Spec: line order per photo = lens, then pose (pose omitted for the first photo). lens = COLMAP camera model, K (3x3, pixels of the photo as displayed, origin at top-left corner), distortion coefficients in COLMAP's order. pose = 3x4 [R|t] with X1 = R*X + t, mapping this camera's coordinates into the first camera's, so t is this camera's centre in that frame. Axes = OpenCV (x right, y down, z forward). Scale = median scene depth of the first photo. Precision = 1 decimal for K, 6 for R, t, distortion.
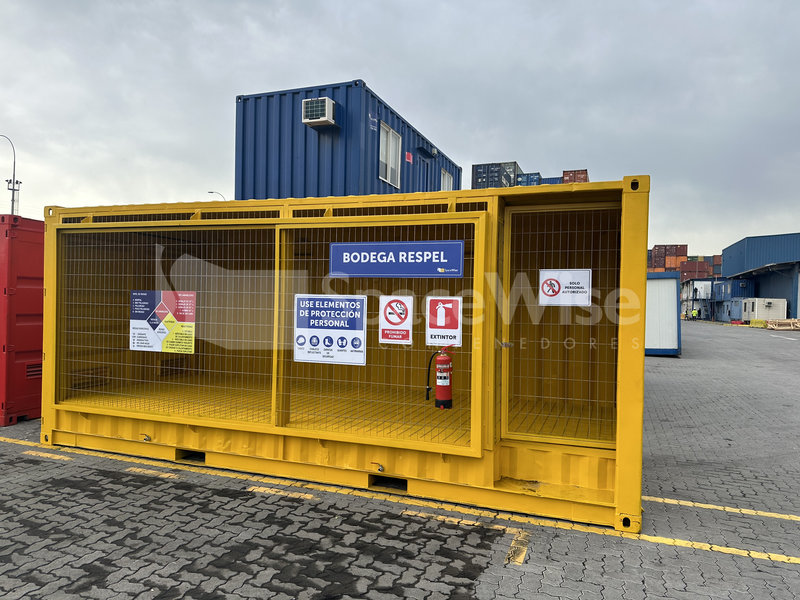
lens RADIAL K [[571.8, 0, 400.9], [0, 571.8, 297.1], [0, 0, 1]] dist [0.059220, -0.074483]
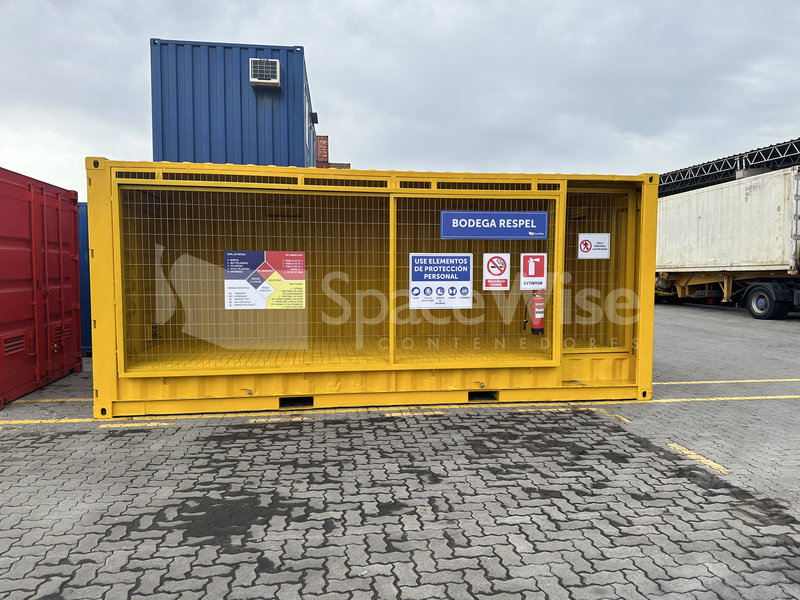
lens RADIAL K [[571.8, 0, 399.5], [0, 571.8, 300.0], [0, 0, 1]] dist [0.059220, -0.074483]
pose [[0.877988, -0.049314, 0.476136, -0.809491], [0.013233, 0.996800, 0.078837, -0.002026], [-0.478500, -0.062917, 0.875831, -0.044886]]
